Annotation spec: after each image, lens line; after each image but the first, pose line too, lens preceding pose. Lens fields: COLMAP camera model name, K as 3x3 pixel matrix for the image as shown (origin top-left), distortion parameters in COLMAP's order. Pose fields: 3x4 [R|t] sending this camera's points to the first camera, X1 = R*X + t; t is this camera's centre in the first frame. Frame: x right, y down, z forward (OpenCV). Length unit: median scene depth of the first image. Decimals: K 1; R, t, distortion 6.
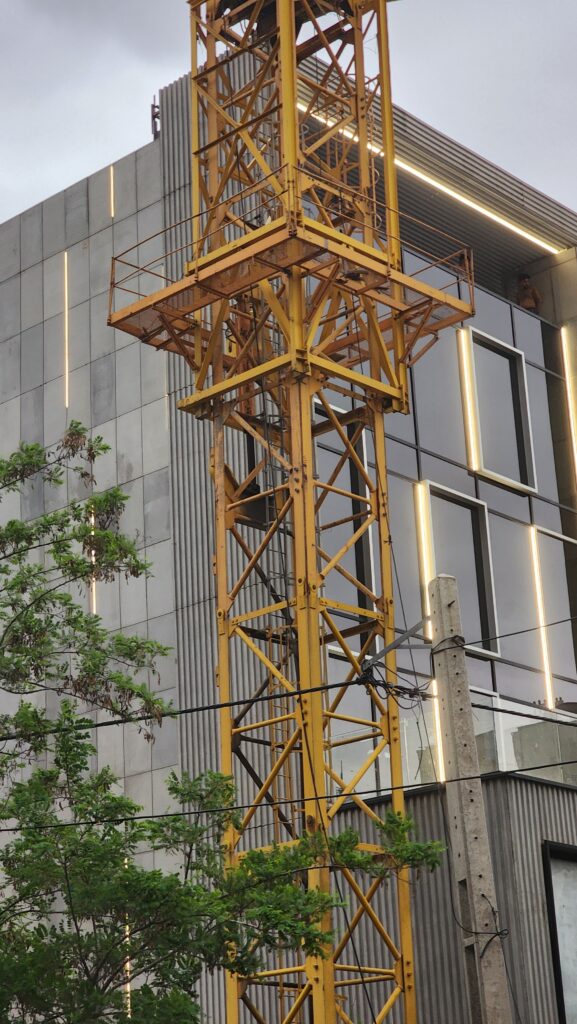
lens RADIAL K [[1800.2, 0, 288.0], [0, 1800.2, 510.5], [0, 0, 1]] dist [0.019334, 0.115383]
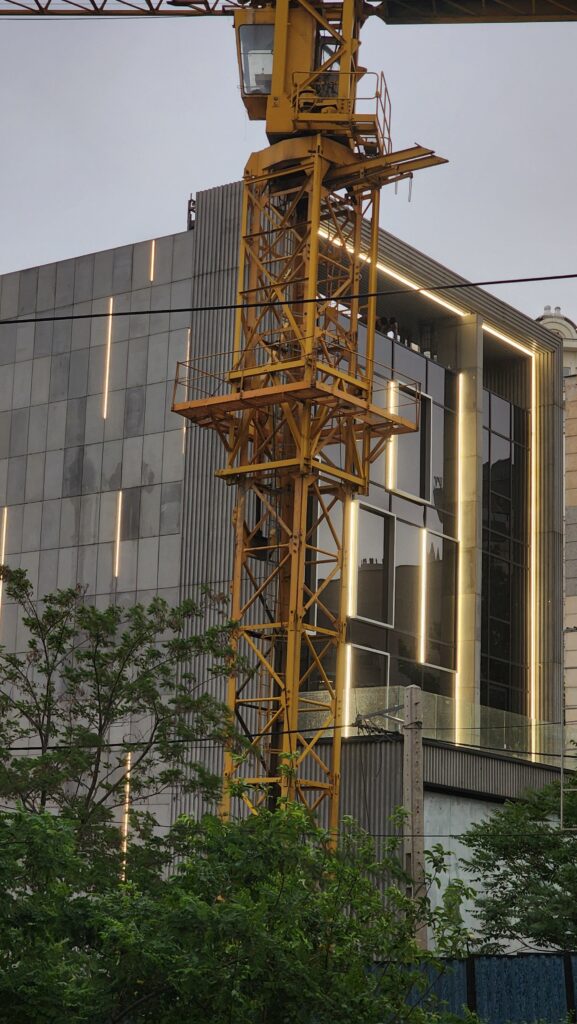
lens RADIAL K [[1937.0, 0, 288.1], [0, 1937.0, 515.0], [0, 0, 1]] dist [-0.360181, 4.142510]
pose [[0.987087, 0.099542, 0.125500, -0.172646], [-0.118084, 0.981577, 0.150211, -0.236409], [-0.108236, -0.163091, 0.980656, -0.496537]]
